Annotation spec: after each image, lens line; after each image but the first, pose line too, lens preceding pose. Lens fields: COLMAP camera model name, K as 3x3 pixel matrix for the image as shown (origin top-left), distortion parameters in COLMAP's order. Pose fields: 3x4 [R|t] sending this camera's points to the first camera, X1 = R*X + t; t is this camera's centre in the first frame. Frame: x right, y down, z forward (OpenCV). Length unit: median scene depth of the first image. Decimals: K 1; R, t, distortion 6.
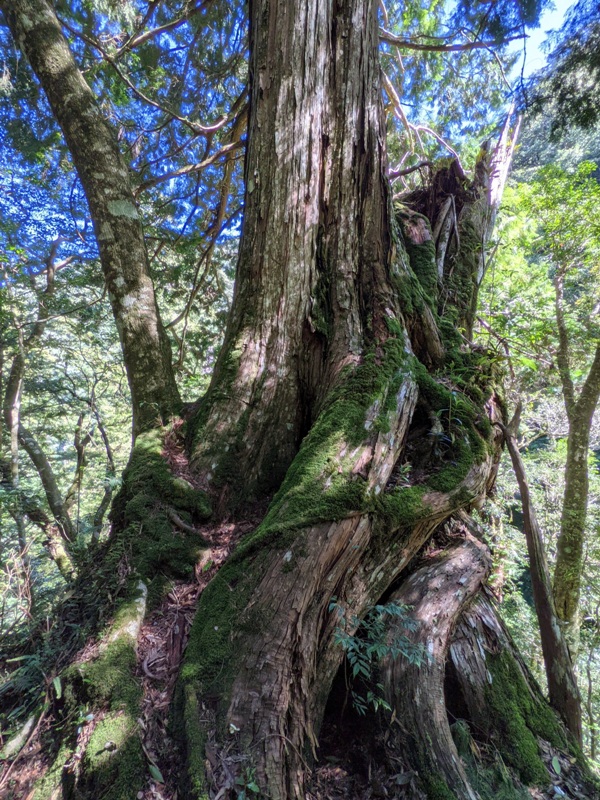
lens RADIAL K [[381.2, 0, 300.0], [0, 381.2, 400.0], [0, 0, 1]] dist [-0.003762, 0.003675]
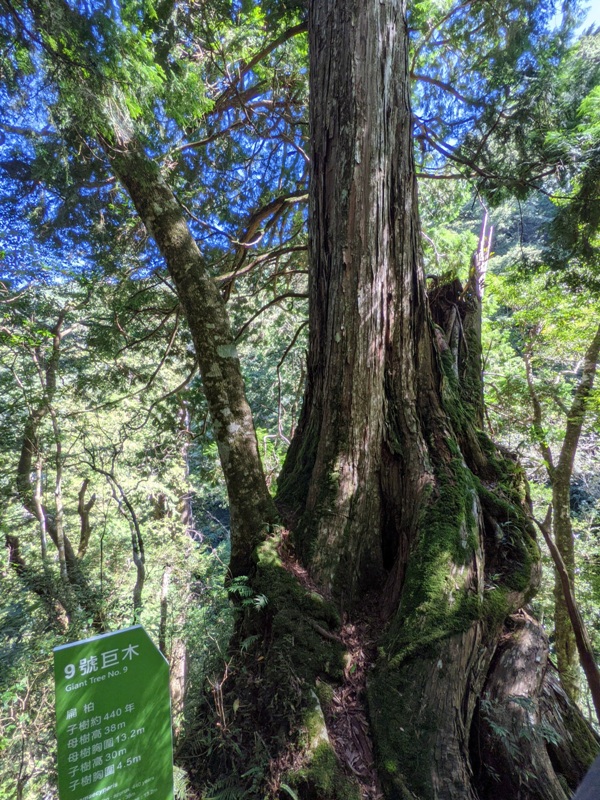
lens RADIAL K [[381.2, 0, 300.0], [0, 381.2, 400.0], [0, 0, 1]] dist [-0.003762, 0.003675]
pose [[0.992400, -0.020835, 0.121276, -0.412584], [0.028911, 0.997452, -0.065219, -0.279038], [-0.119608, 0.068230, 0.990474, -0.213800]]
